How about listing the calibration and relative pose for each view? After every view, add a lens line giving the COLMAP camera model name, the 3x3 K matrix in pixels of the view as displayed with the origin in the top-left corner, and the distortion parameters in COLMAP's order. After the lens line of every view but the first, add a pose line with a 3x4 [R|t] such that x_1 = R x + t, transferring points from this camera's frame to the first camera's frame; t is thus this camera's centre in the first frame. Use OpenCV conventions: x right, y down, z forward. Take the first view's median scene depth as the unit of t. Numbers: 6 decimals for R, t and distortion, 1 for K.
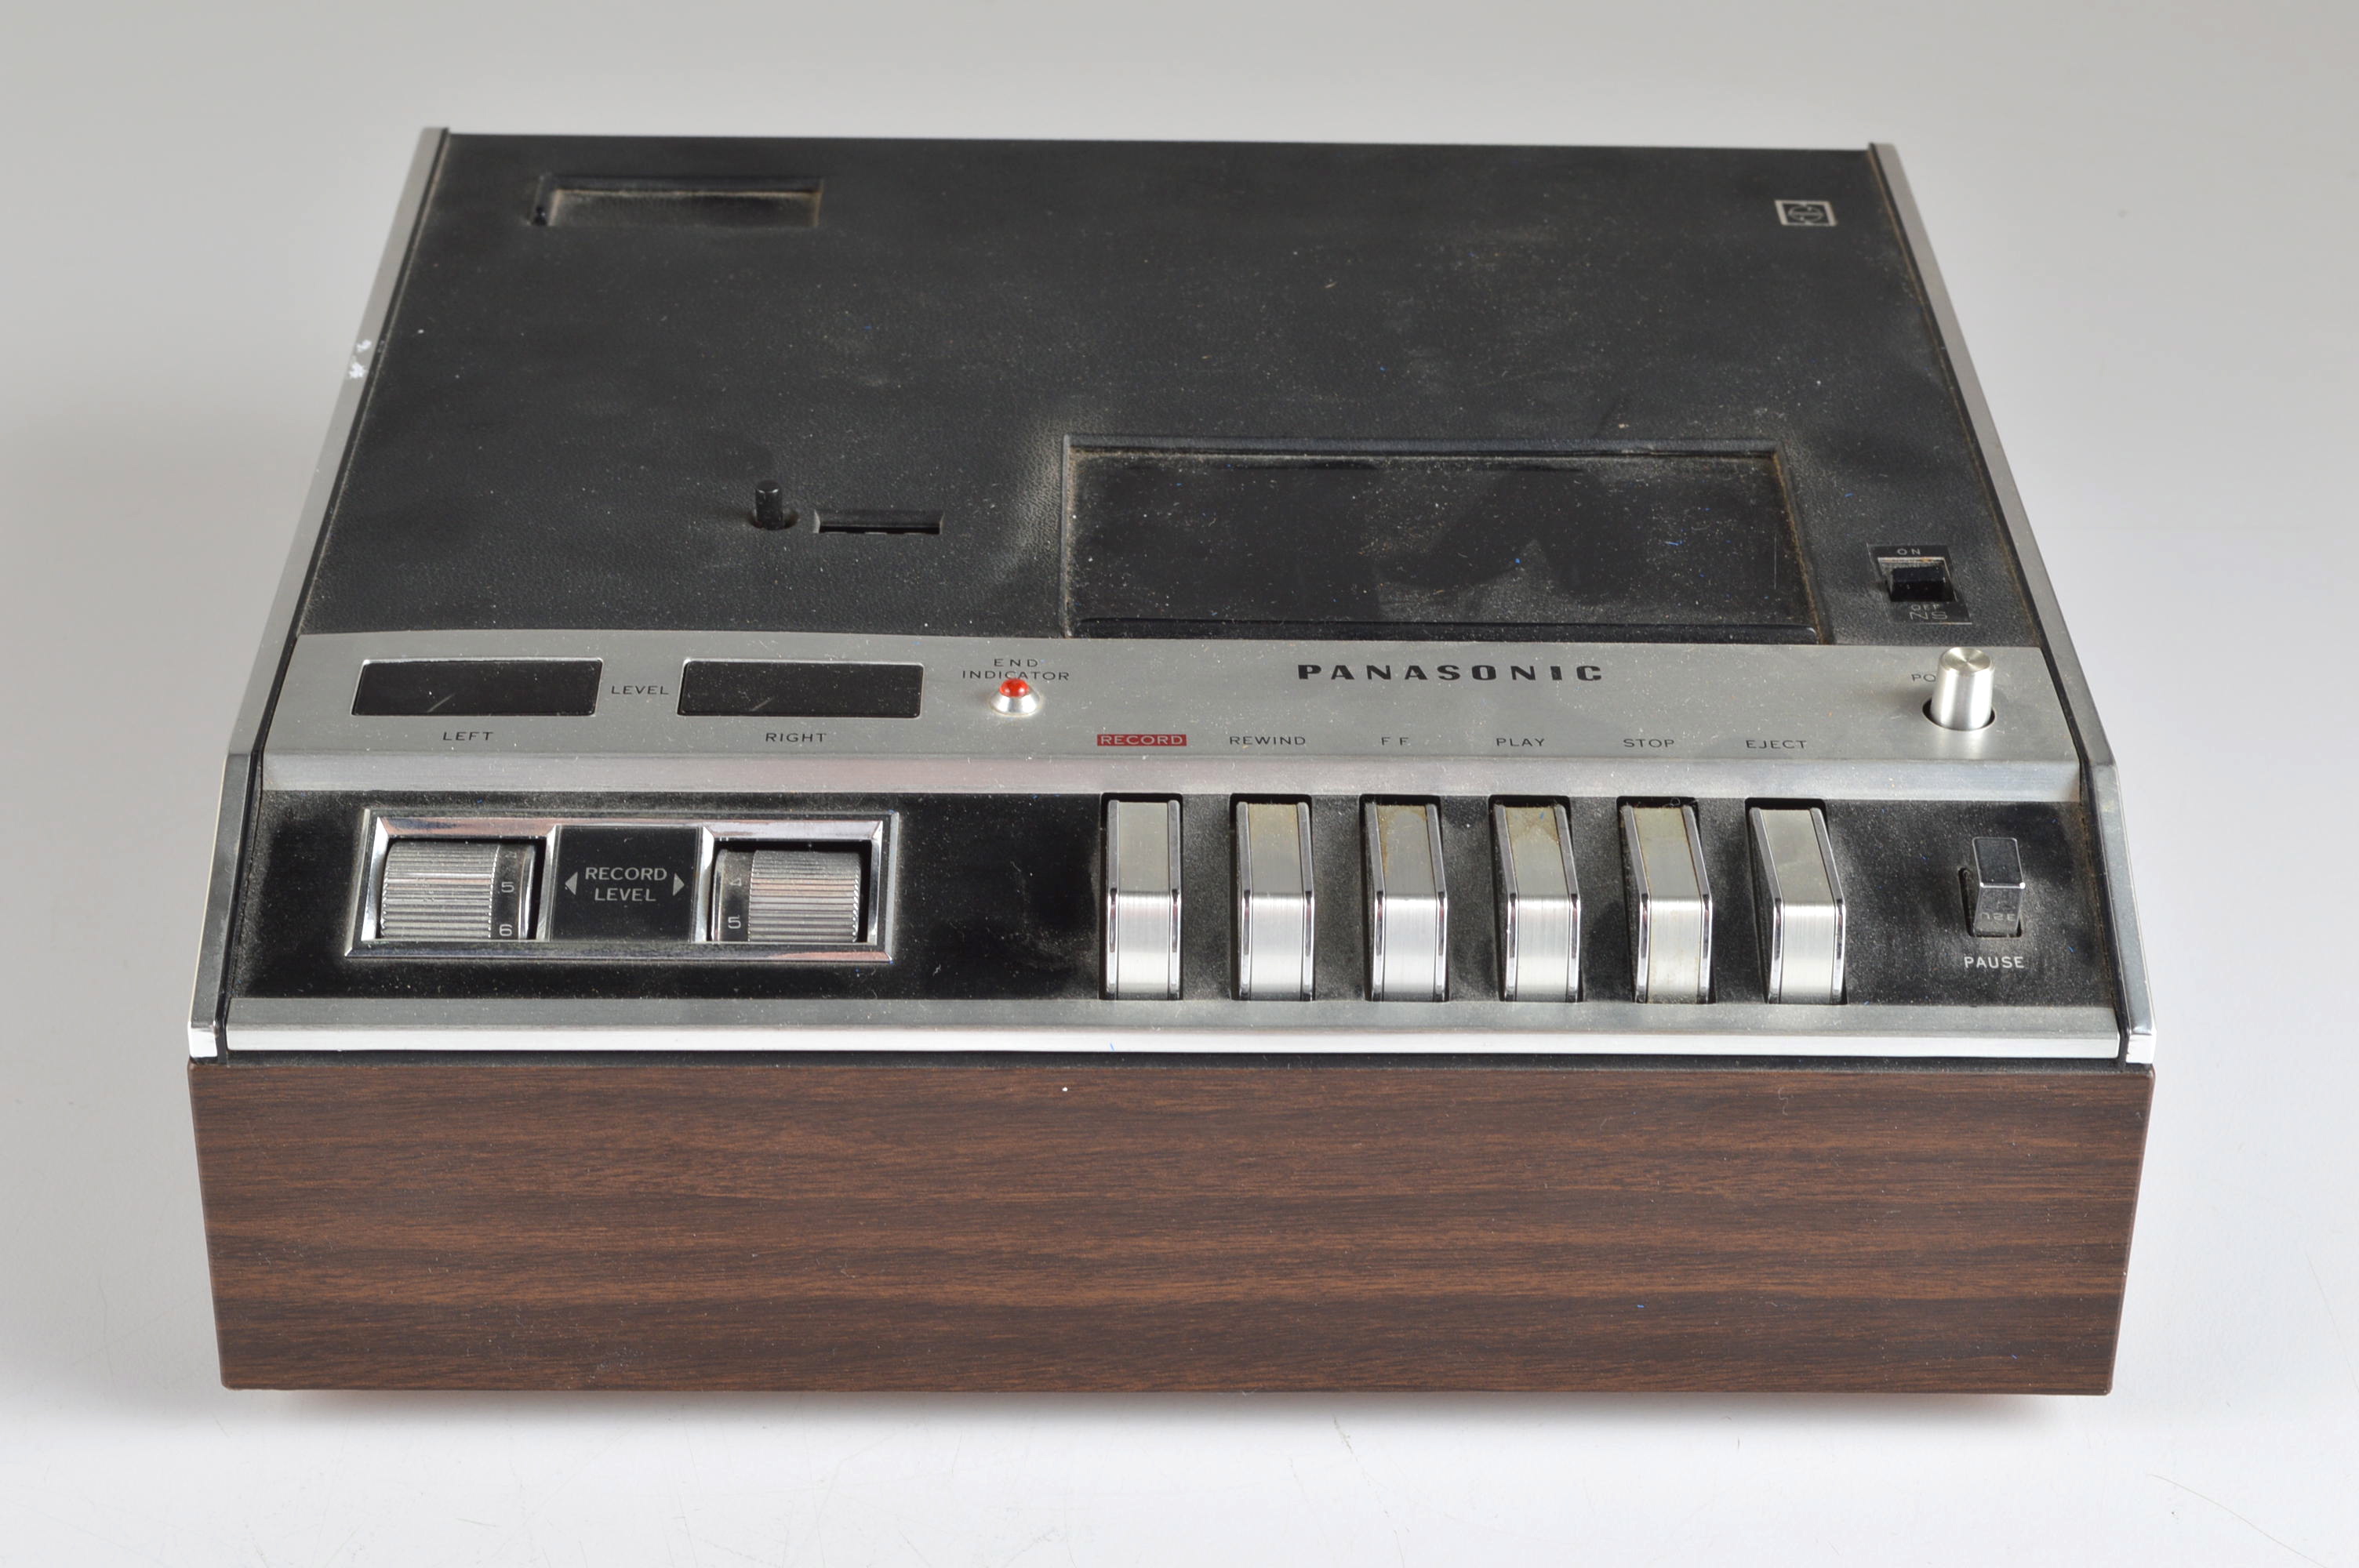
lens RADIAL K [[4437.4, 0, 1179.5], [0, 4437.4, 784.0], [0, 0, 1]] dist [-0.003584, 0.066398]
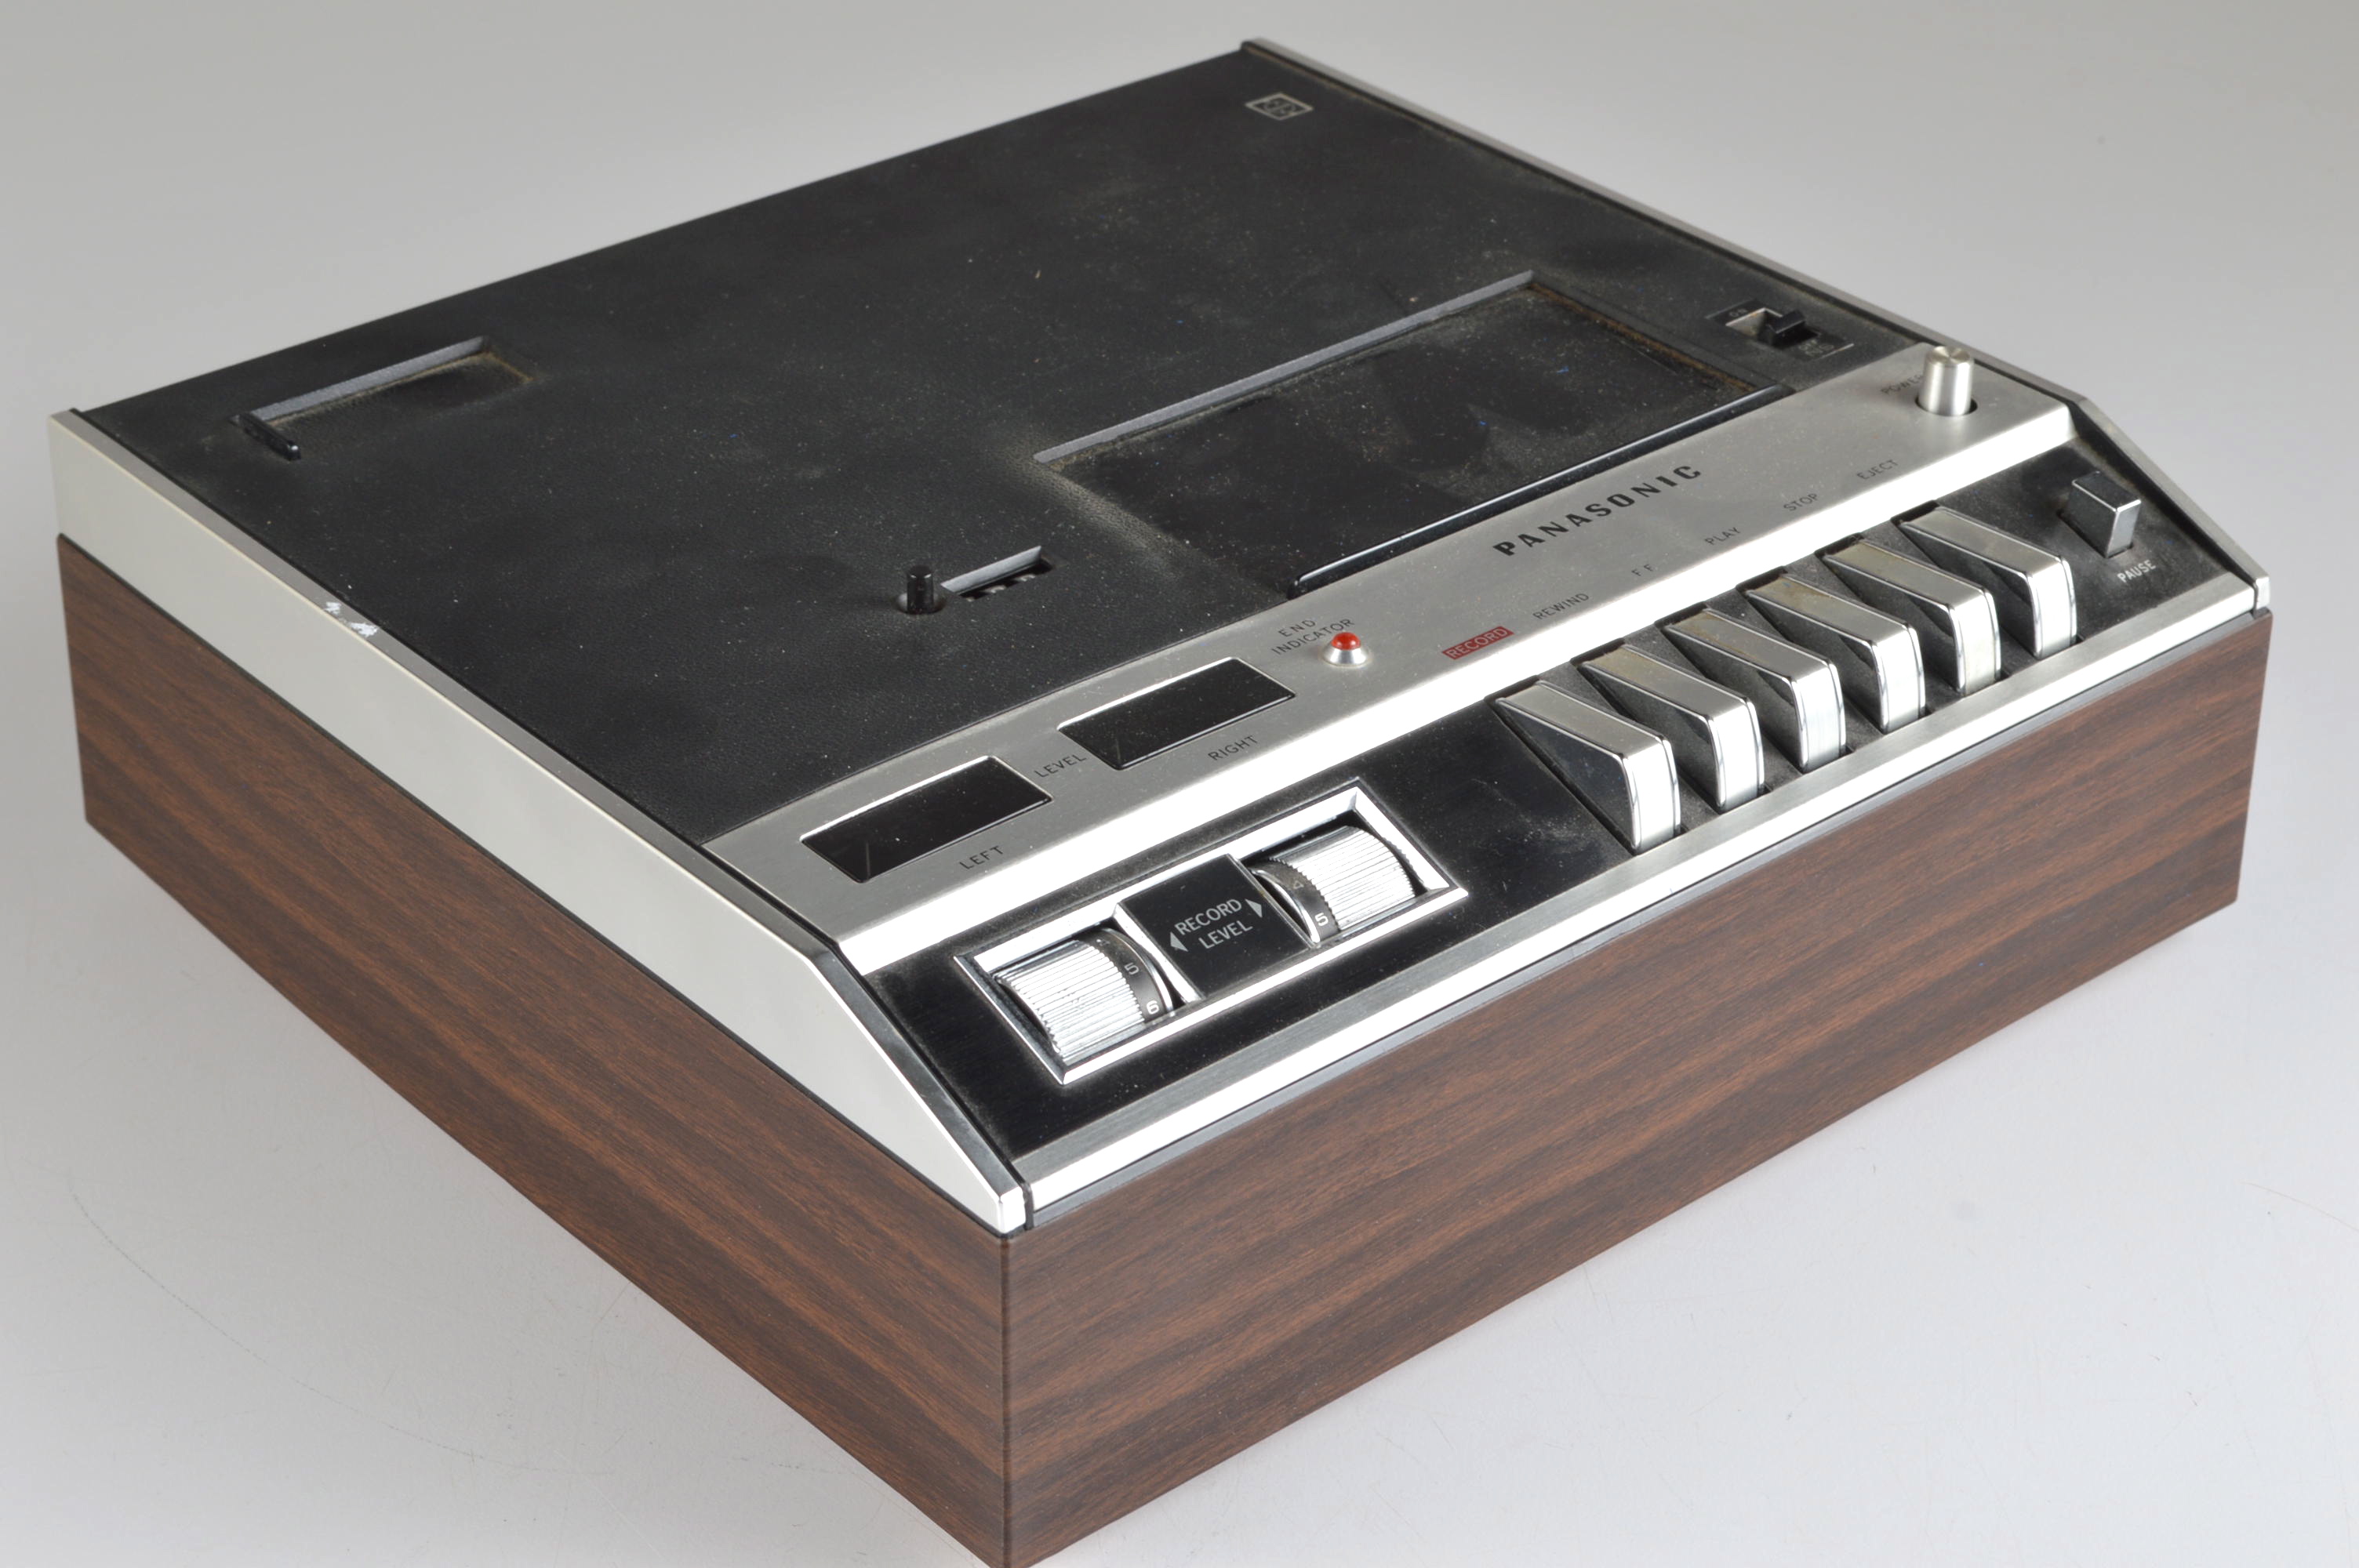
lens RADIAL K [[4437.4, 0, 1179.5], [0, 4437.4, 784.0], [0, 0, 1]] dist [-0.003584, 0.066398]
pose [[0.767151, -0.338439, 0.544920, -0.664802], [0.349572, 0.932840, 0.087231, -0.097574], [-0.537846, 0.123569, 0.833938, 0.156773]]
